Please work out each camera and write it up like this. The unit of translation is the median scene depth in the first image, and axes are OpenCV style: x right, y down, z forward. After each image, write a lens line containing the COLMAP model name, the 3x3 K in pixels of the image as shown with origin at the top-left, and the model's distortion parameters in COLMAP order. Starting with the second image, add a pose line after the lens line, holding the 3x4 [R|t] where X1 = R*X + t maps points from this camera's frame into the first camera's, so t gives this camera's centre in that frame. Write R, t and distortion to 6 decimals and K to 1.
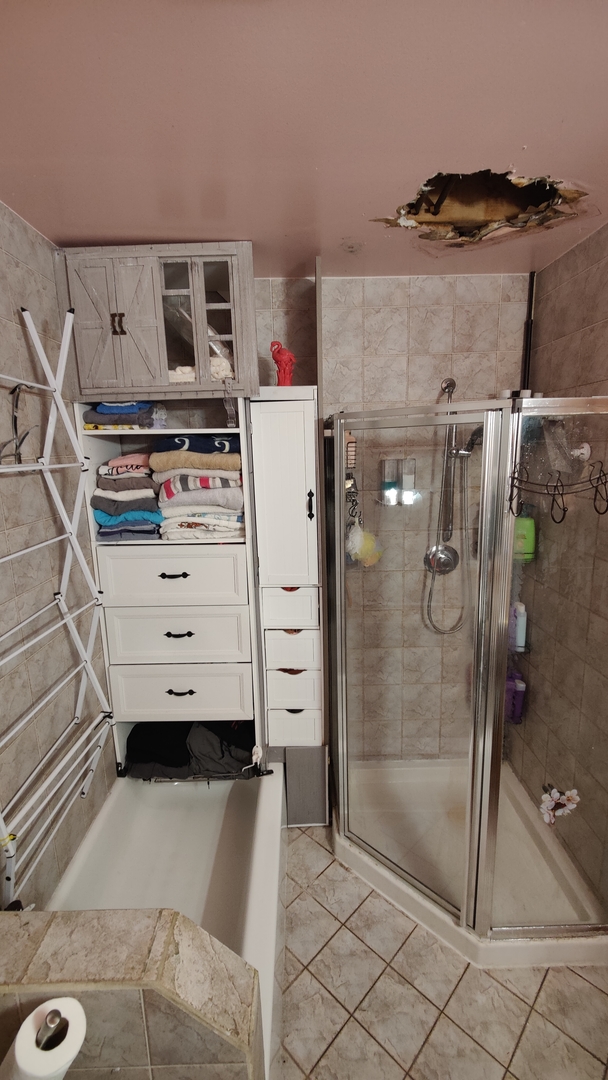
lens RADIAL K [[469.1, 0, 301.4], [0, 469.1, 540.0], [0, 0, 1]] dist [0.011314, -0.001641]
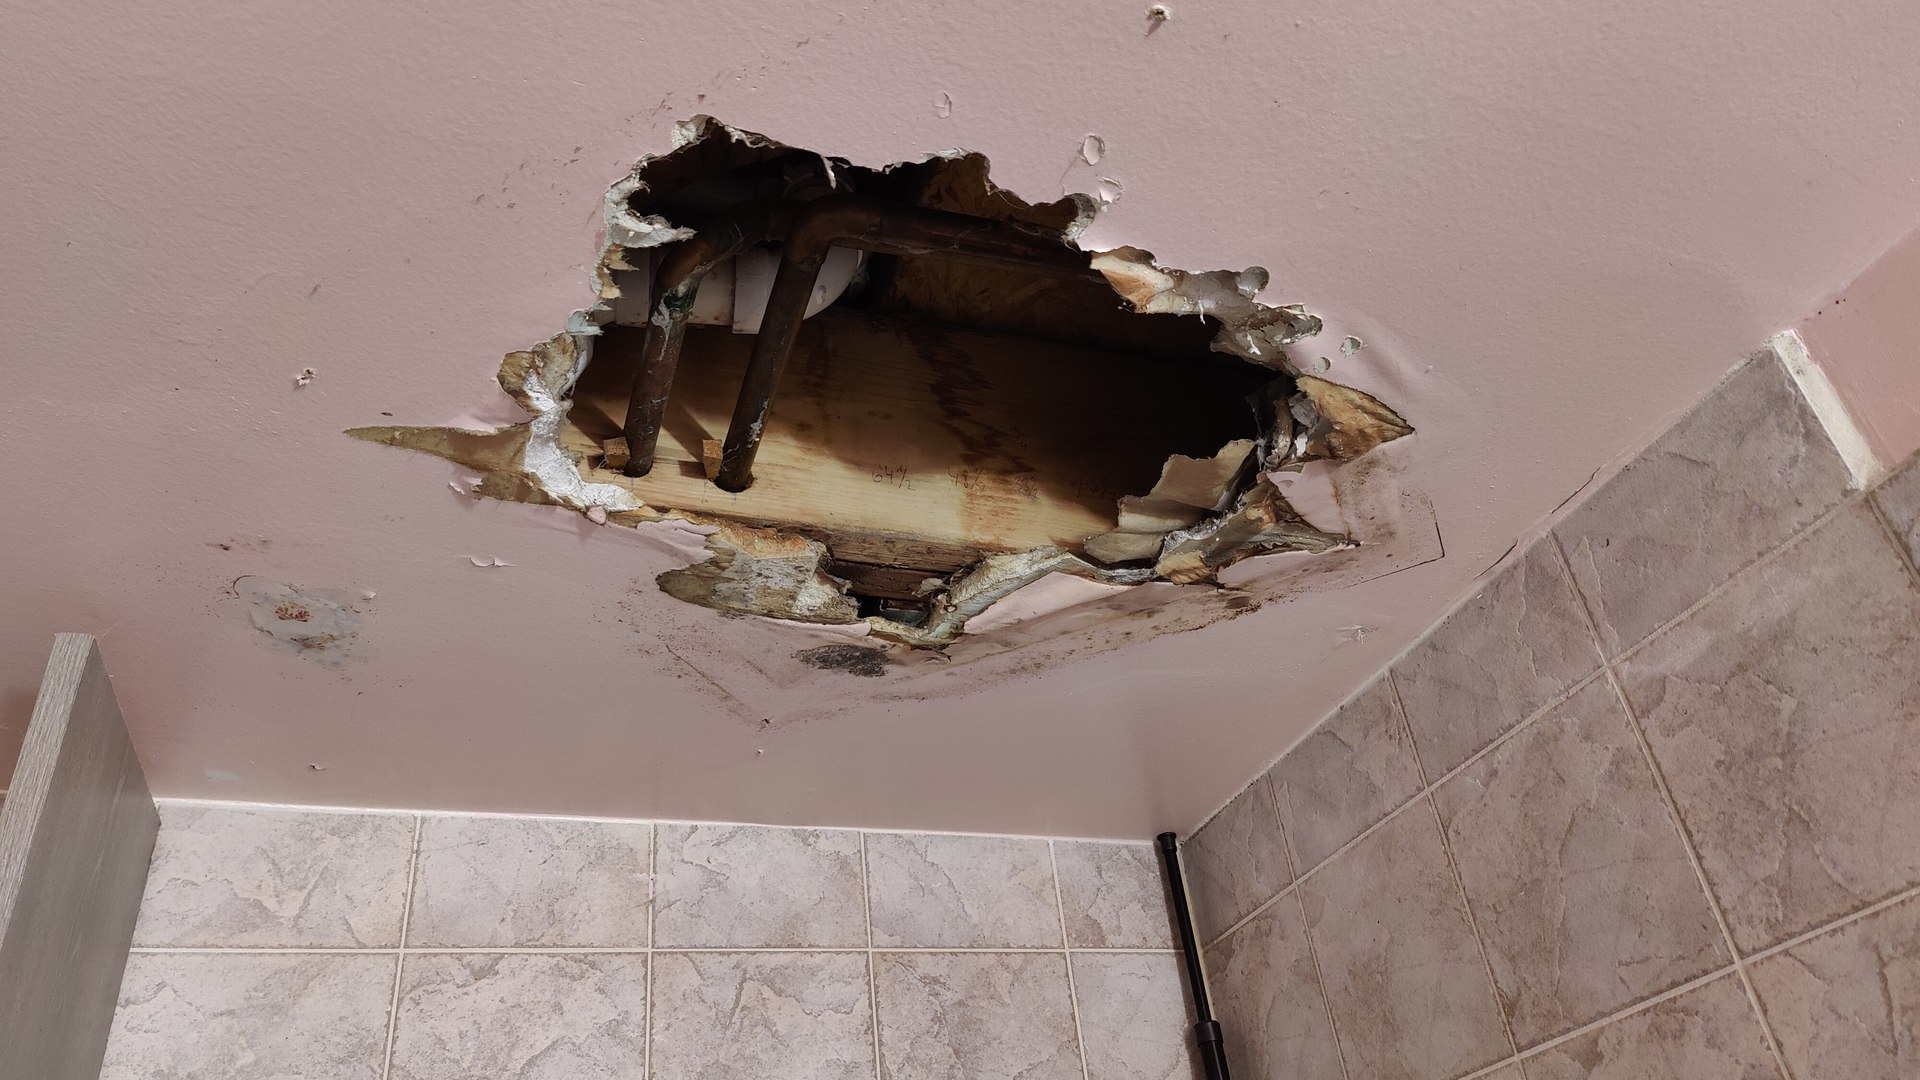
lens RADIAL K [[1350.0, 0, 957.2], [0, 1350.0, 542.0], [0, 0, 1]] dist [0.030010, -0.001223]
pose [[0.941339, 0.123930, 0.313883, 0.184629], [0.143407, 0.695058, -0.704507, -0.240061], [-0.305477, 0.708192, 0.636512, 0.585457]]
